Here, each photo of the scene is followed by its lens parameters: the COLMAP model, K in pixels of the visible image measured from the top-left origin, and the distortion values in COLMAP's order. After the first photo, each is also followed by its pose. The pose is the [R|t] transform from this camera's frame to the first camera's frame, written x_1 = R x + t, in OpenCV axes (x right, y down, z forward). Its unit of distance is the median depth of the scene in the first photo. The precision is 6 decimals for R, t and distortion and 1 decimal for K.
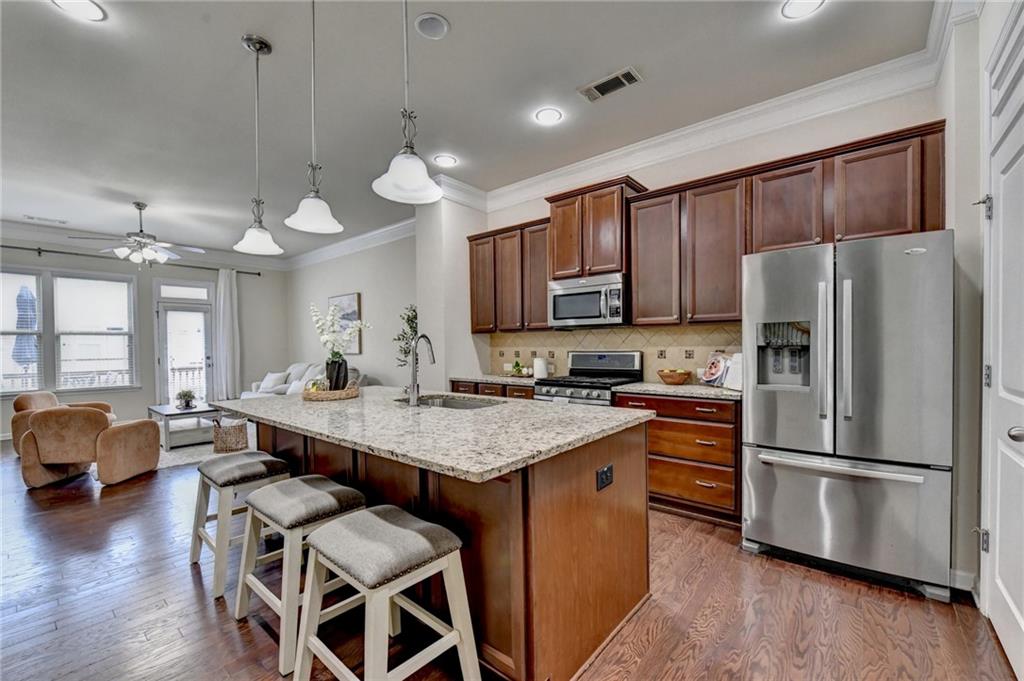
lens RADIAL K [[416.9, 0, 522.3], [0, 416.9, 353.6], [0, 0, 1]] dist [-0.012686, -0.000279]
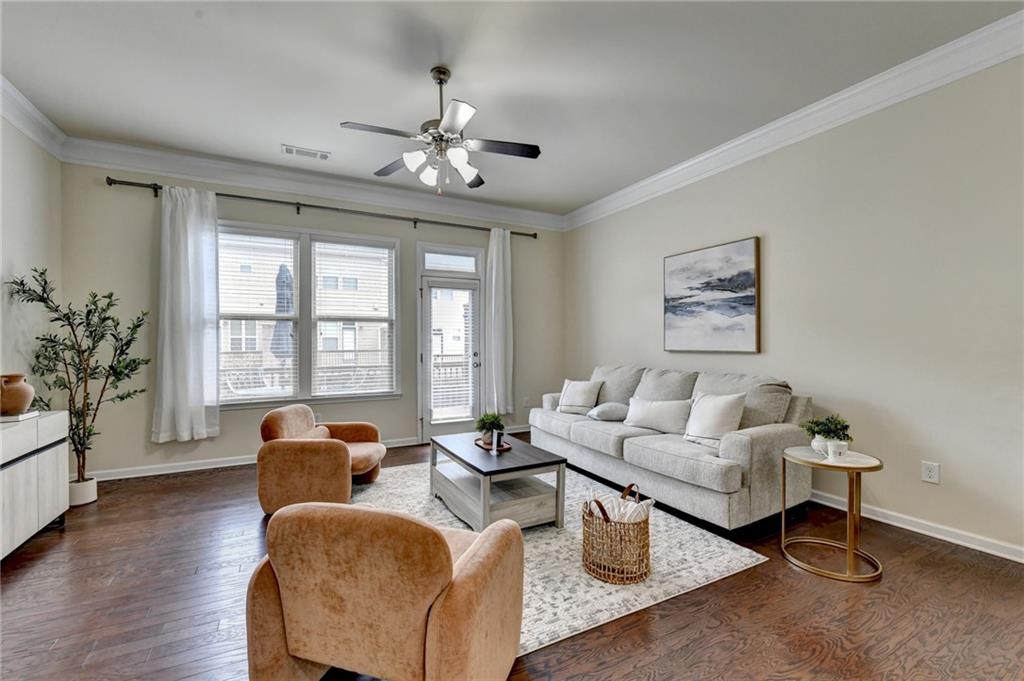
lens RADIAL K [[424.7, 0, 522.0], [0, 424.7, 342.8], [0, 0, 1]] dist [-0.007526, -0.000240]
pose [[0.928934, 0.007035, -0.370179, -0.502236], [-0.012862, 0.999829, -0.013276, -0.001421], [0.370022, 0.017094, 0.928866, 0.428539]]
